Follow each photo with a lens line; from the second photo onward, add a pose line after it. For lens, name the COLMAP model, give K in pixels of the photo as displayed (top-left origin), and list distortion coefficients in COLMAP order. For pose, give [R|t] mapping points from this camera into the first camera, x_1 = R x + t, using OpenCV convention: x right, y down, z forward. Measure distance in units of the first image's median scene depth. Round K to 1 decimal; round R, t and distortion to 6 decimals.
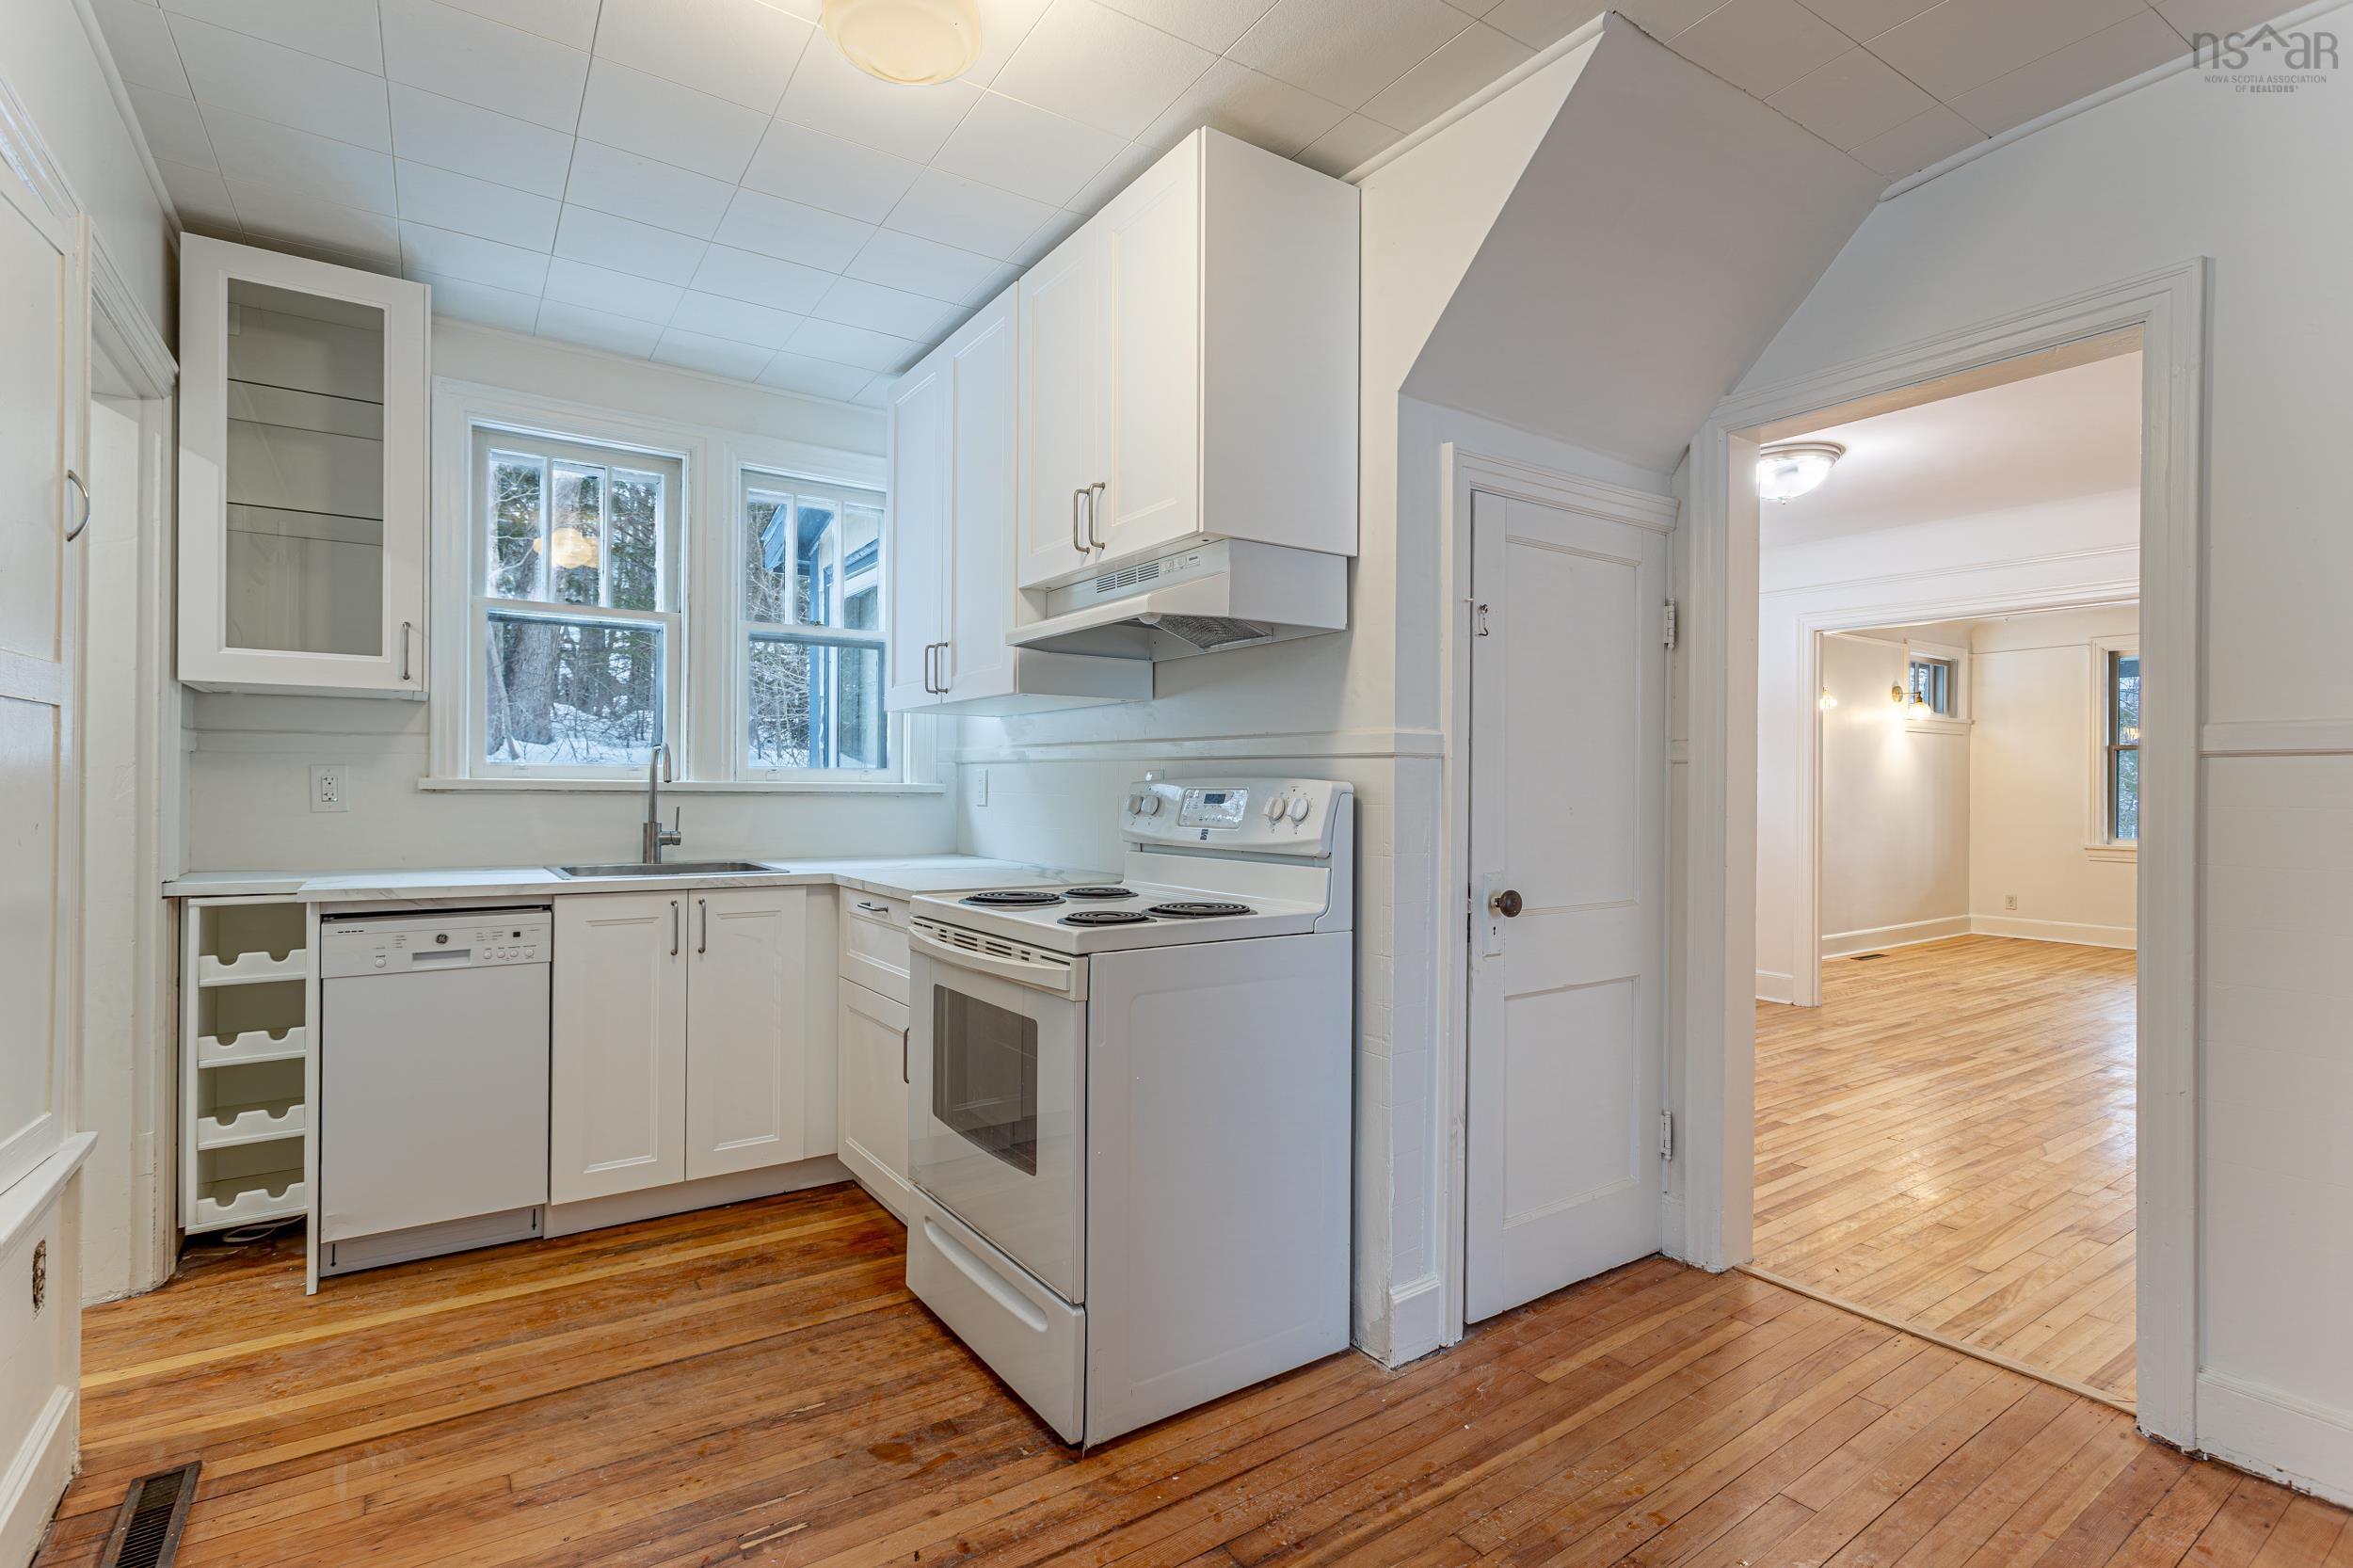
lens RADIAL K [[1109.5, 0, 1177.2], [0, 1109.5, 790.8], [0, 0, 1]] dist [0.002994, 0.000528]
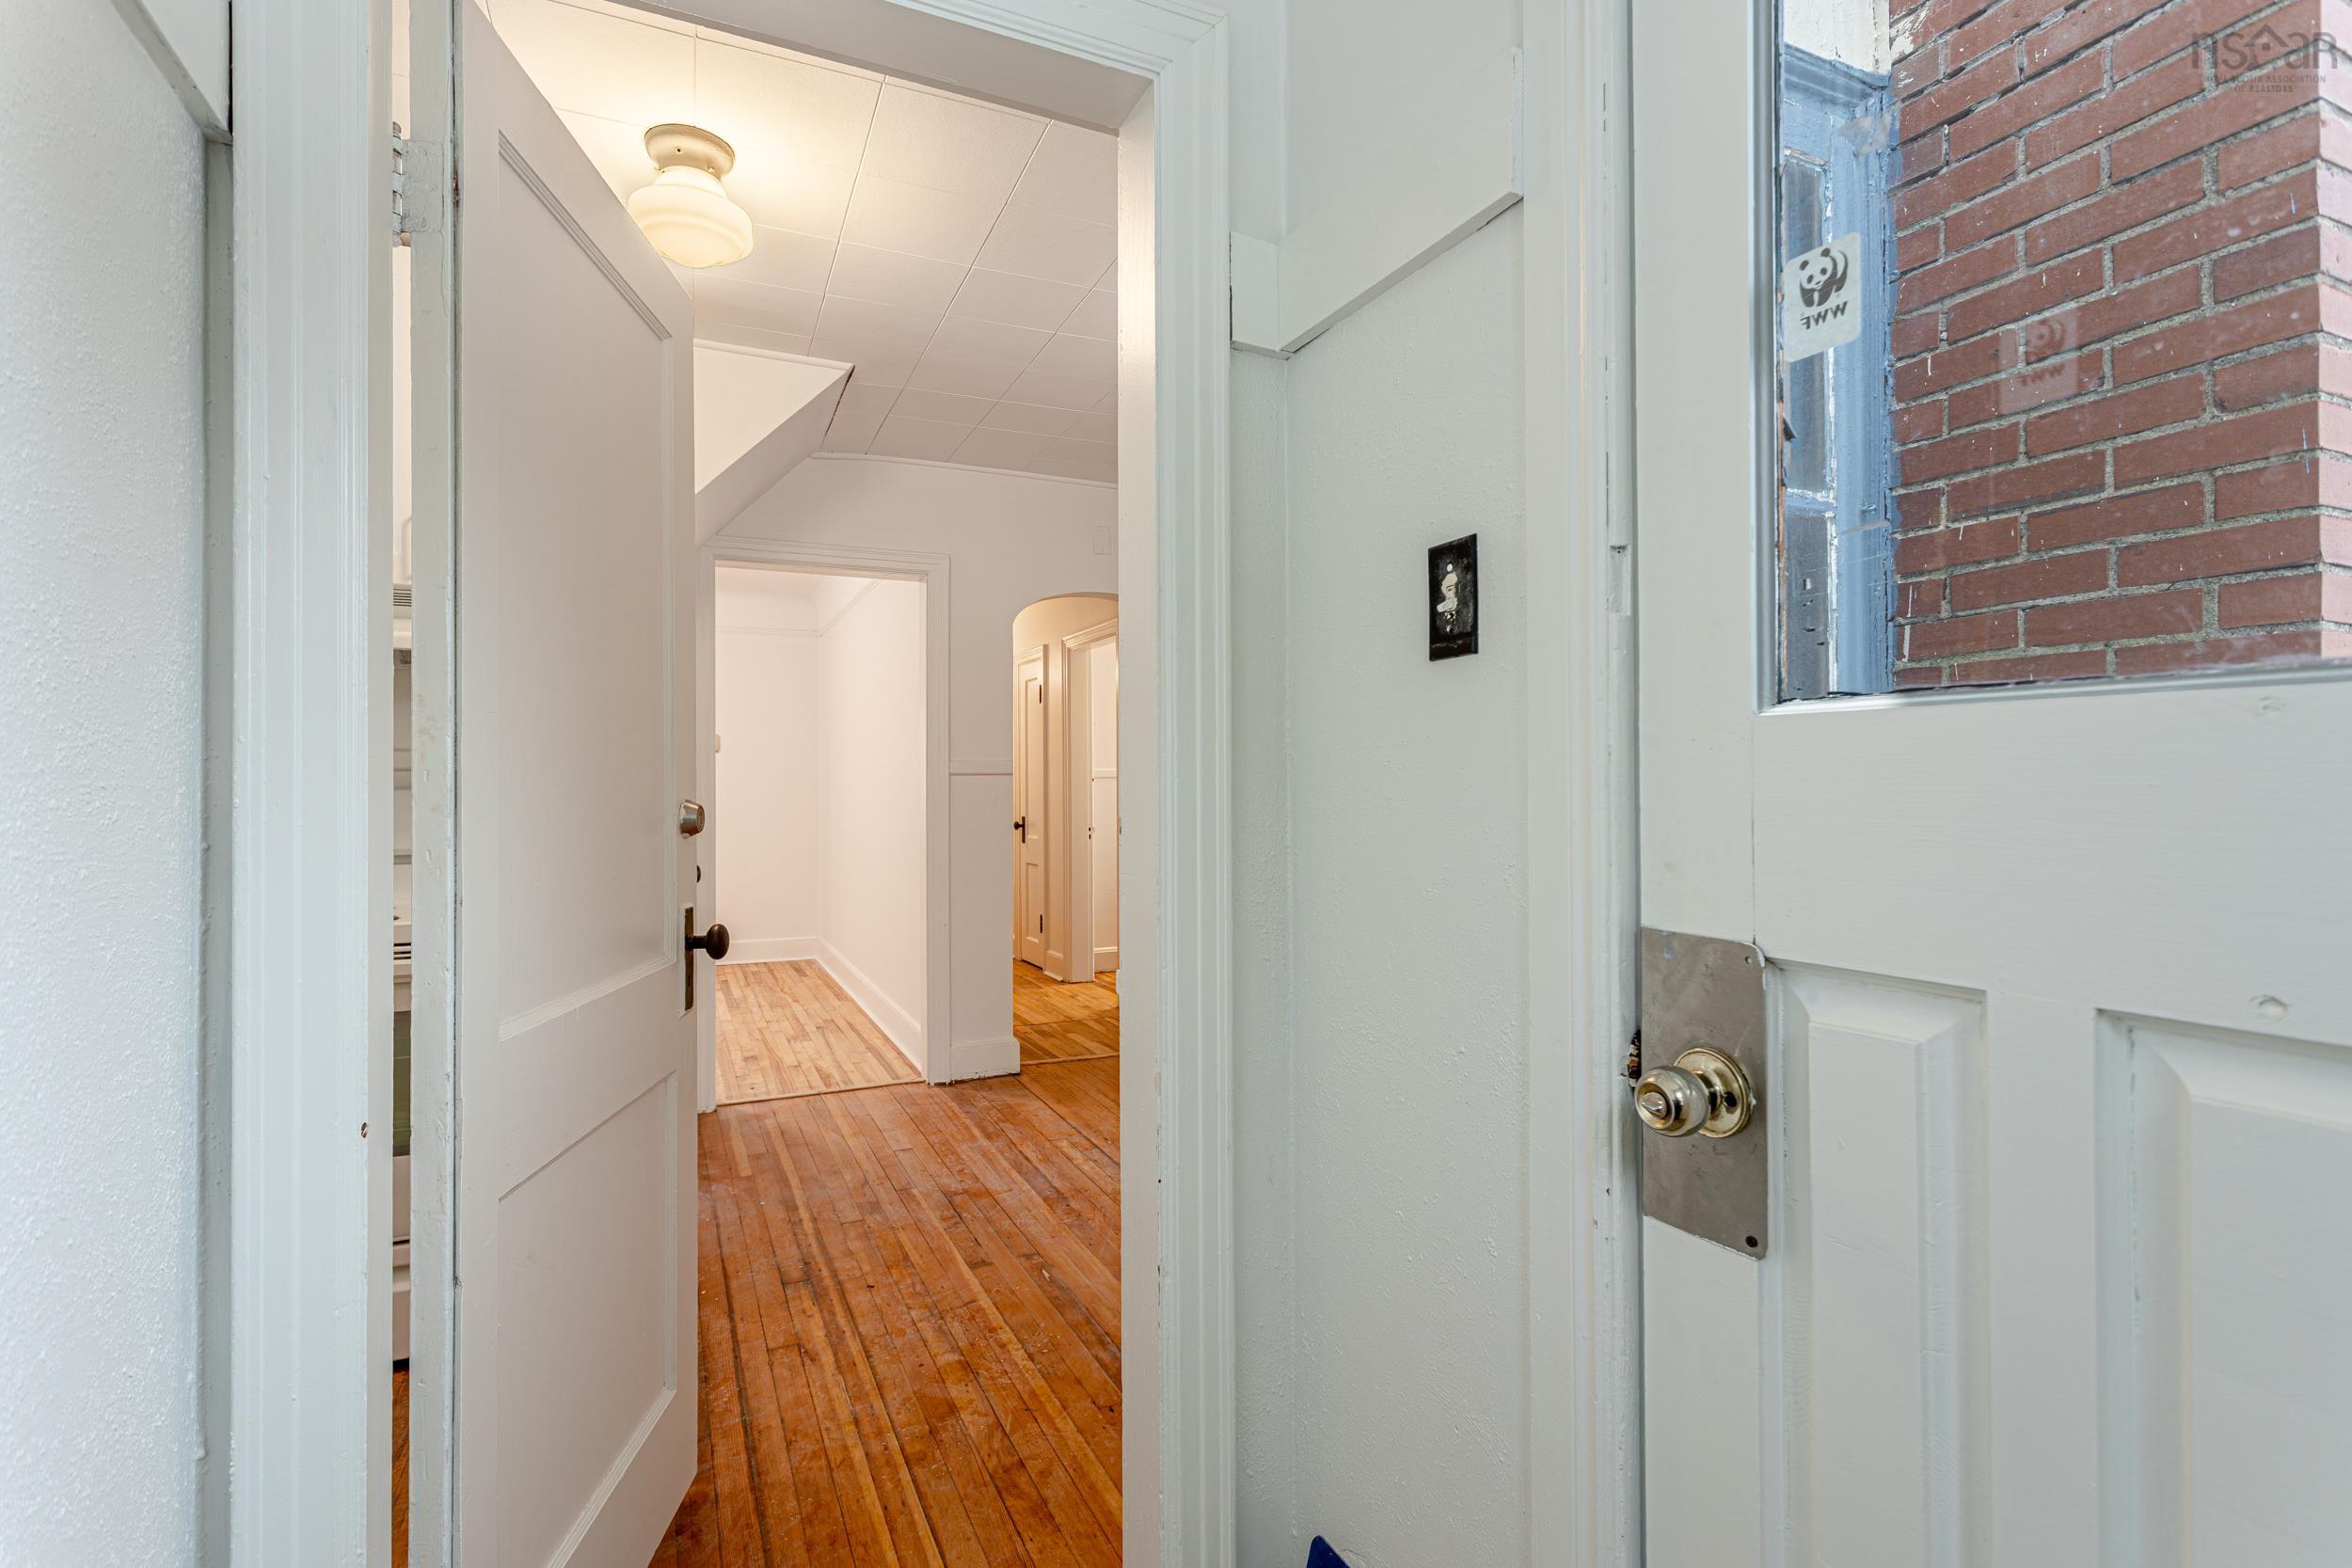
lens RADIAL K [[1108.9, 0, 1171.4], [0, 1108.9, 789.1], [0, 0, 1]] dist [0.002994, 0.000528]
pose [[0.165556, -0.011947, 0.986128, -0.927929], [0.007764, 0.999911, 0.010810, -0.017096], [-0.986170, 0.005866, 0.165634, 0.135871]]
